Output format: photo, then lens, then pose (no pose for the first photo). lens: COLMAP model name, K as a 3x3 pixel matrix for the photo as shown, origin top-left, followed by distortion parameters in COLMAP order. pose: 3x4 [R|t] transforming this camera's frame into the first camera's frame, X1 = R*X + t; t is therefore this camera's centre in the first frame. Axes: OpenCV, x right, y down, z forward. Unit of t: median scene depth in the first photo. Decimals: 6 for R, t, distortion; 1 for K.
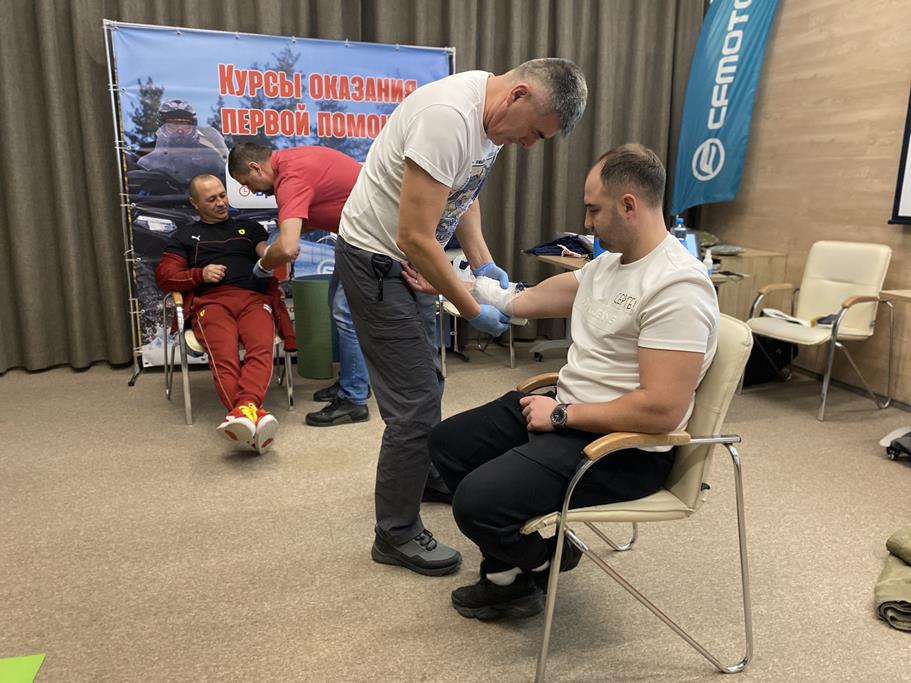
lens RADIAL K [[743.5, 0, 451.1], [0, 743.5, 338.3], [0, 0, 1]] dist [0.051861, -0.037756]
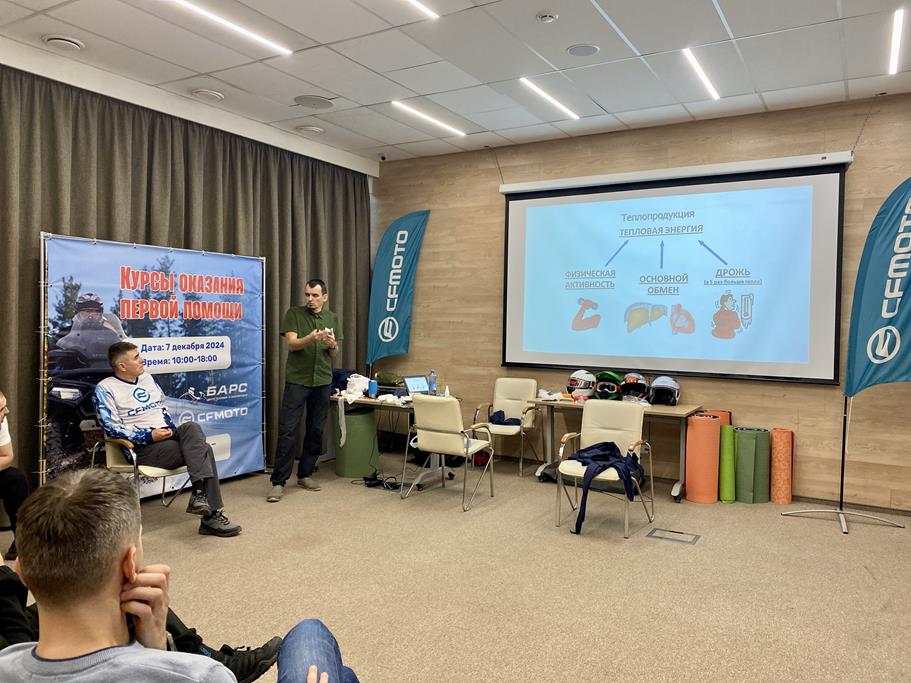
lens RADIAL K [[743.5, 0, 463.8], [0, 743.5, 319.9], [0, 0, 1]] dist [0.051861, -0.037756]
pose [[0.712901, -0.002622, 0.701259, -0.777754], [0.140699, 0.980194, -0.139371, -0.014568], [-0.687005, 0.198024, 0.699150, -0.273611]]
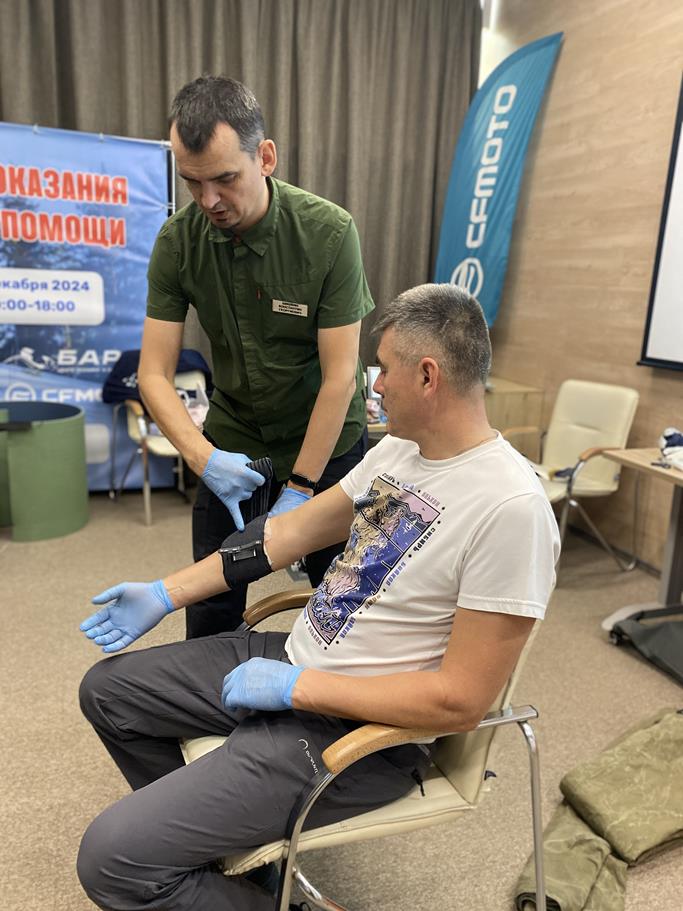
lens RADIAL K [[743.5, 0, 338.9], [0, 743.5, 458.2], [0, 0, 1]] dist [0.051861, -0.037756]
pose [[0.997493, 0.016331, 0.068862, 0.152937], [-0.017960, 0.999572, 0.023111, -0.050411], [-0.068455, -0.024289, 0.997359, 0.123759]]
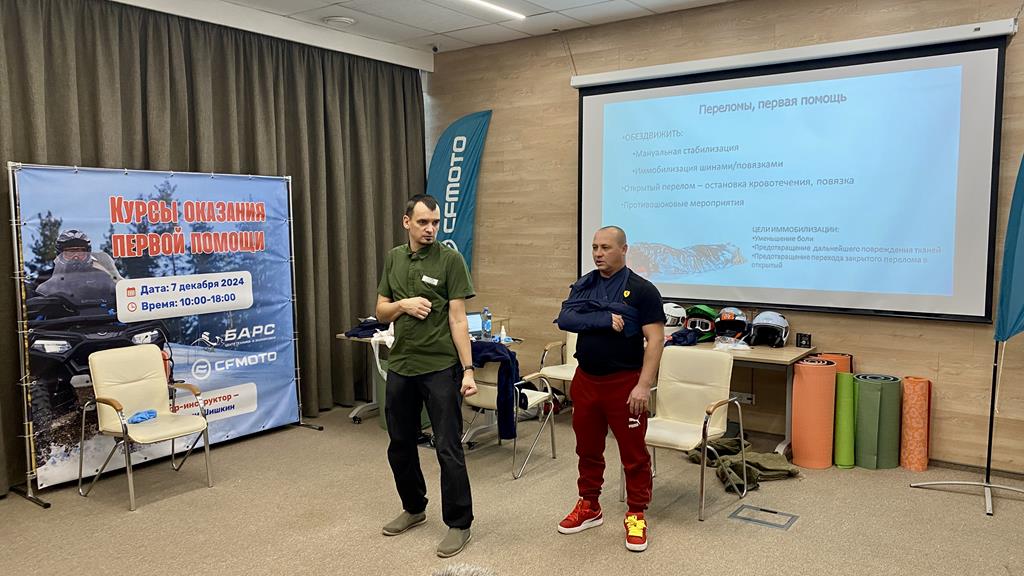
lens RADIAL K [[825.2, 0, 497.6], [0, 825.2, 289.9], [0, 0, 1]] dist [0.058831, -0.047551]
pose [[0.780331, -0.070127, 0.621423, -0.625911], [0.146070, 0.986645, -0.072082, -0.057894], [-0.608068, 0.147019, 0.780153, -0.275068]]
